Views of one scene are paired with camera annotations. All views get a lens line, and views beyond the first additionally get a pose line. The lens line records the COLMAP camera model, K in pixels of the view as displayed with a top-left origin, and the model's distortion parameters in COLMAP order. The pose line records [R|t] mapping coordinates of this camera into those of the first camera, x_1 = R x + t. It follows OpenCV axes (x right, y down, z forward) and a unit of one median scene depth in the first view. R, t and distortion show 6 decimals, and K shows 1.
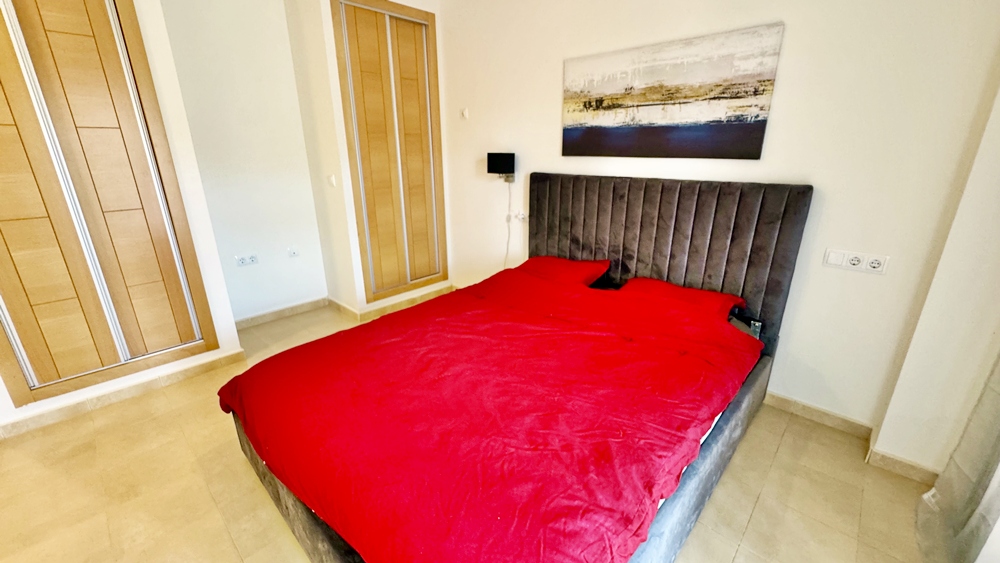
lens RADIAL K [[399.0, 0, 497.0], [0, 399.0, 281.5], [0, 0, 1]] dist [-0.001148, -0.000478]
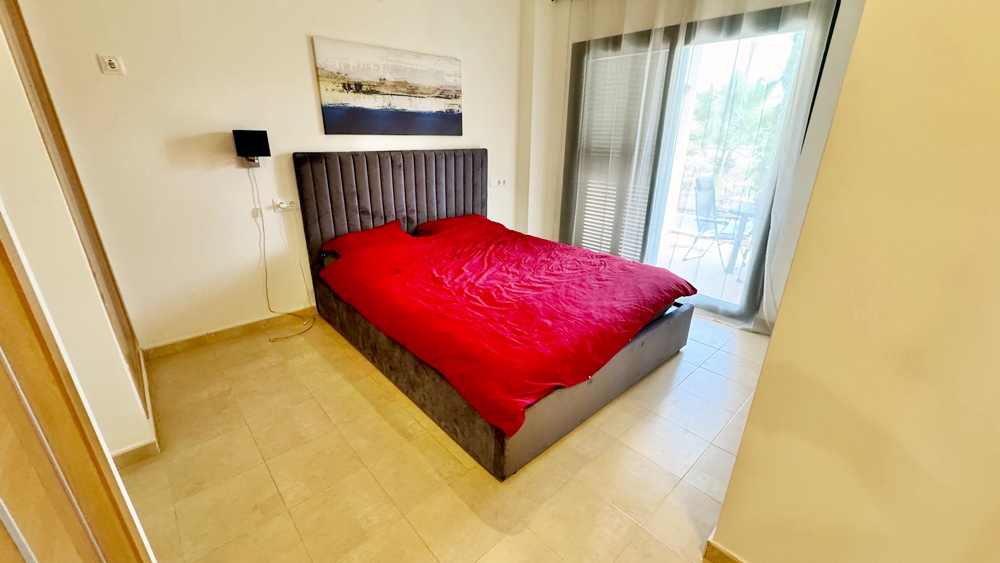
lens RADIAL K [[399.0, 0, 496.5], [0, 399.0, 283.8], [0, 0, 1]] dist [-0.001148, -0.000478]
pose [[0.073715, -0.350304, 0.933731, -1.068994], [0.303614, 0.899717, 0.313574, -0.192497], [-0.949939, 0.260379, 0.172680, 0.622345]]
